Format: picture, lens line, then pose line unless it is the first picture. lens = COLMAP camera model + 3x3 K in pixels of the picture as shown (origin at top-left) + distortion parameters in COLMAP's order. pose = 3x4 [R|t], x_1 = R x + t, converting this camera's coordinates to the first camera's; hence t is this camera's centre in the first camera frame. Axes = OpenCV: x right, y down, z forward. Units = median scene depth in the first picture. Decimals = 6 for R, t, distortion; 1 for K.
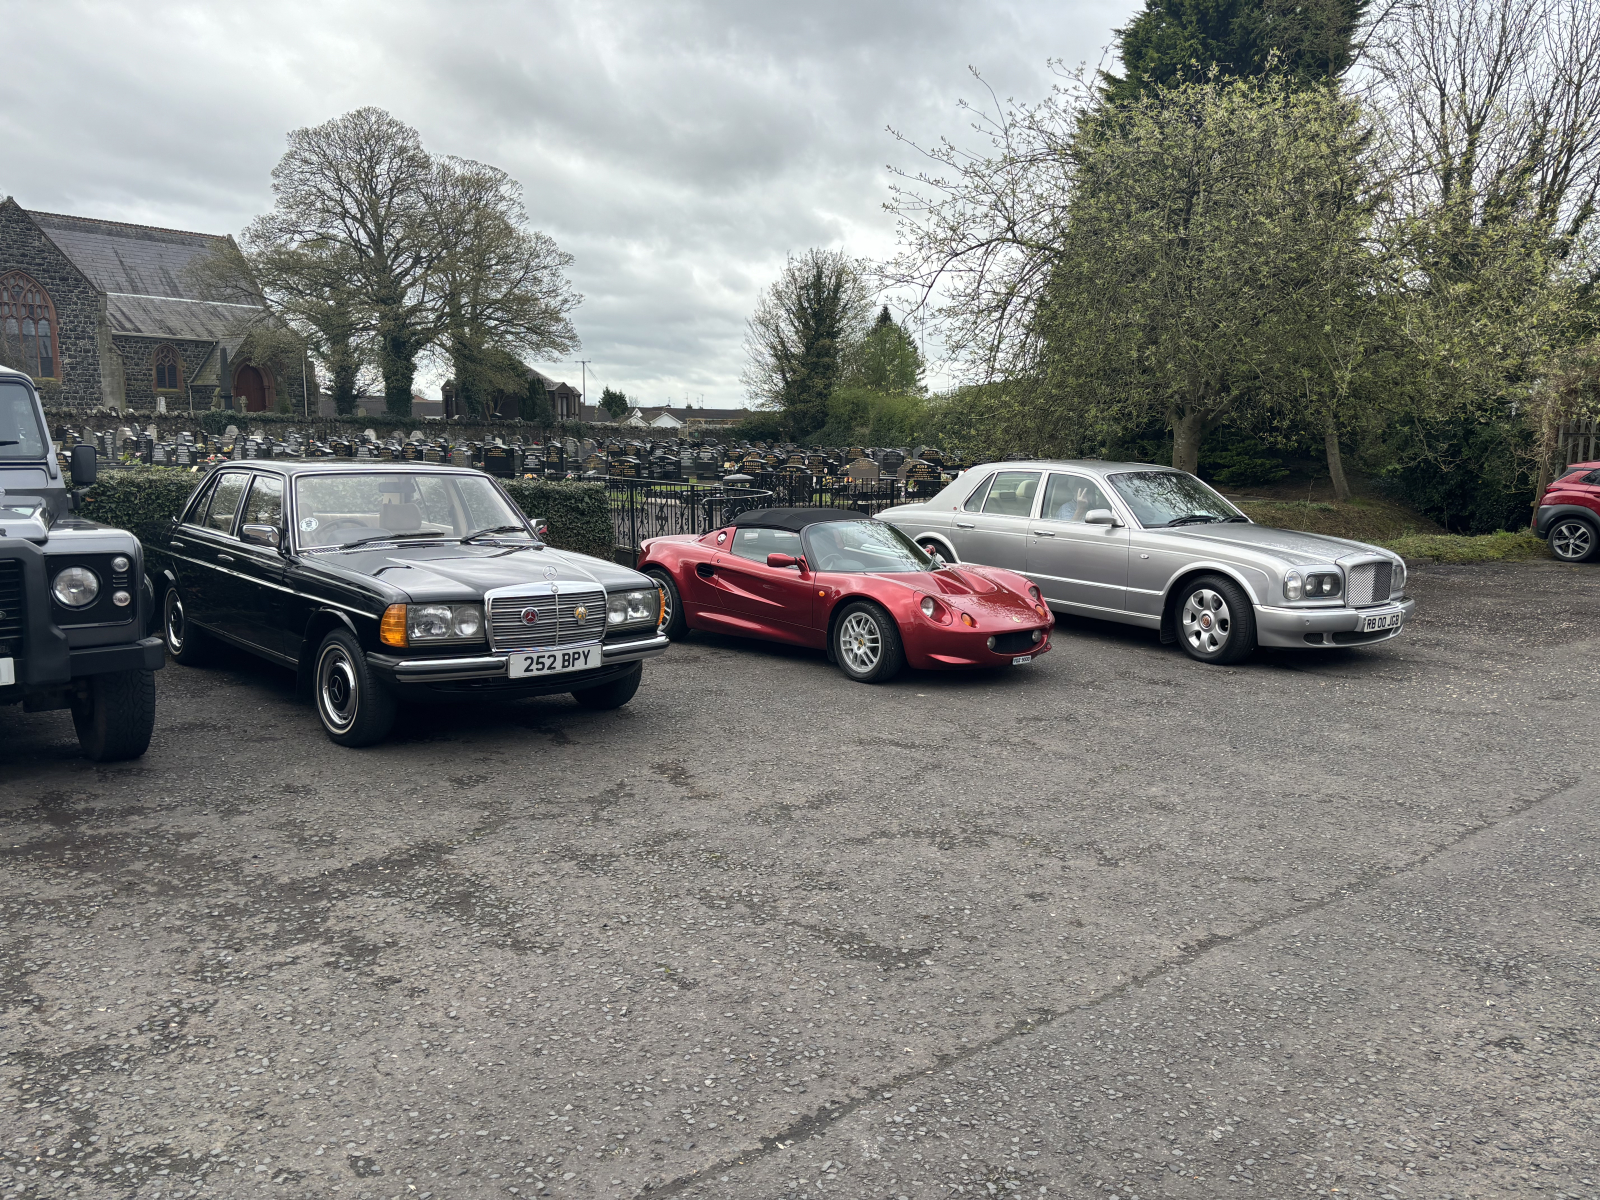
lens RADIAL K [[1178.9, 0, 800.0], [0, 1178.9, 600.0], [0, 0, 1]] dist [0.003578, -0.067495]
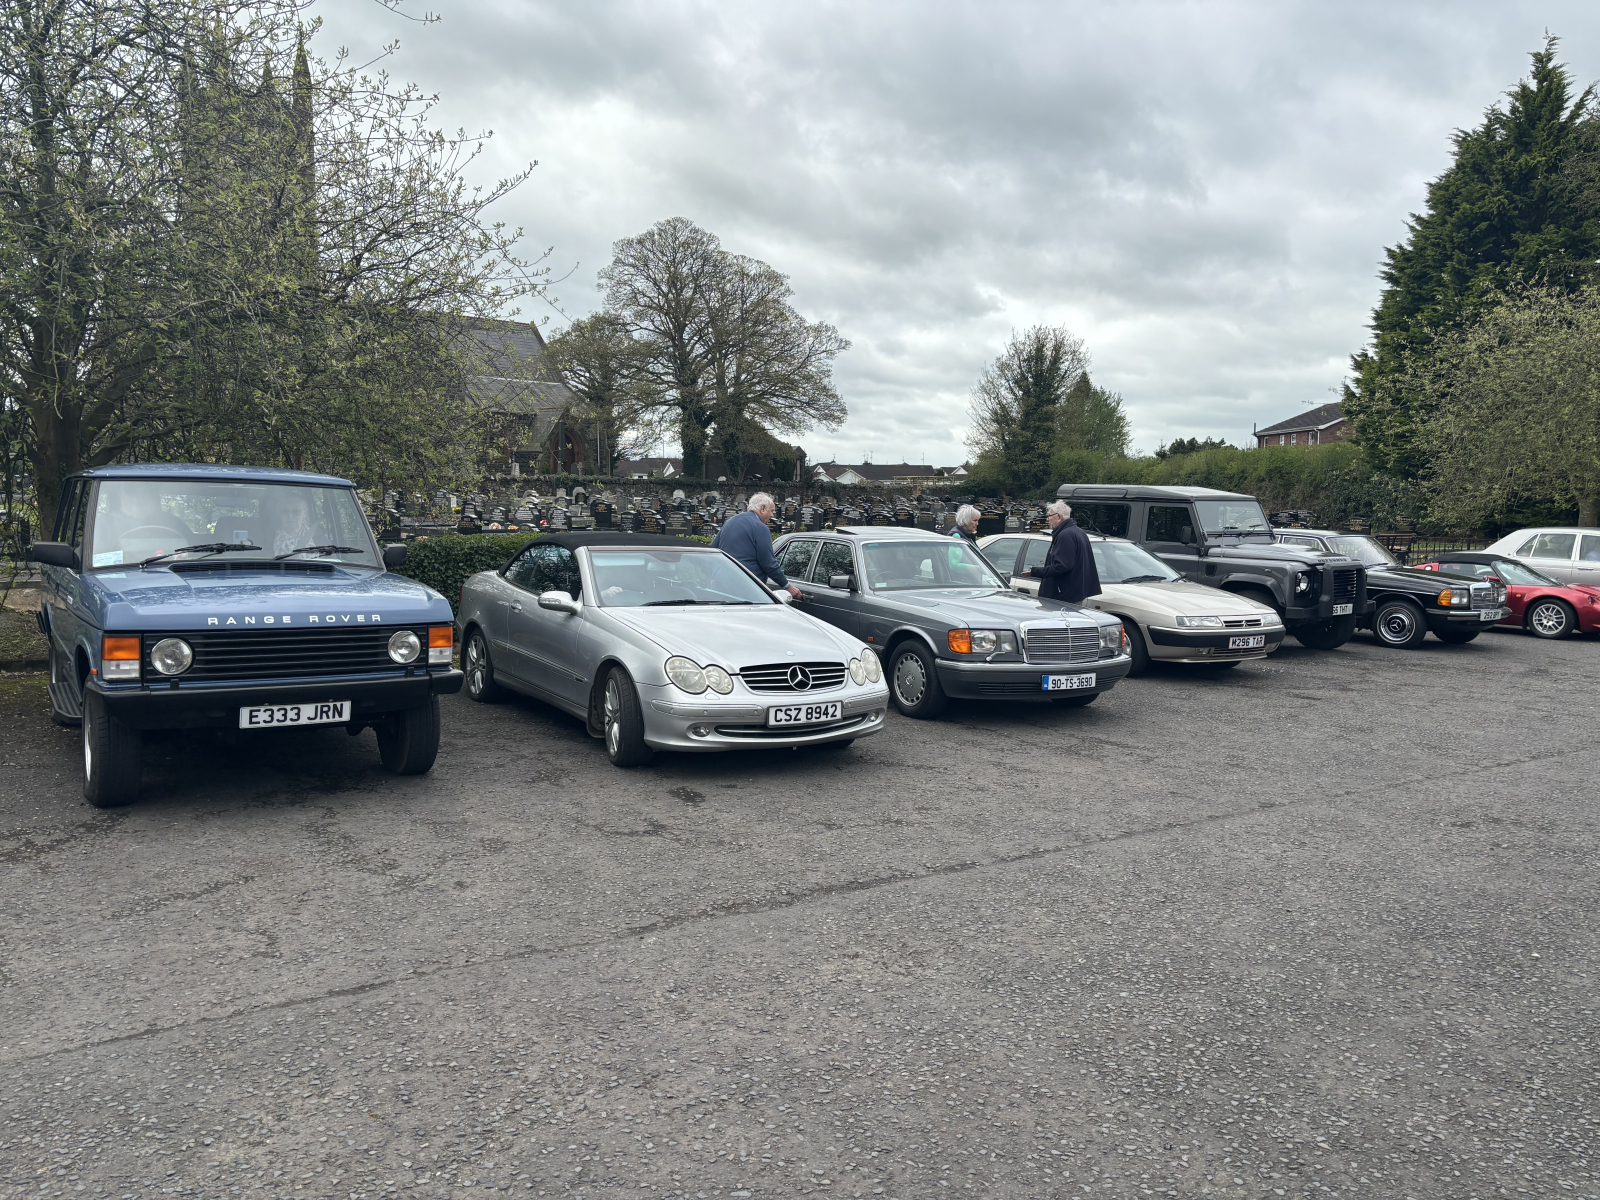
lens RADIAL K [[1190.6, 0, 799.8], [0, 1190.6, 554.7], [0, 0, 1]] dist [0.046817, -0.082459]
pose [[0.995452, 0.001576, -0.095253, -0.102812], [-0.009356, 0.996647, -0.081279, 0.010353], [0.094805, 0.081800, 0.992129, -0.116952]]
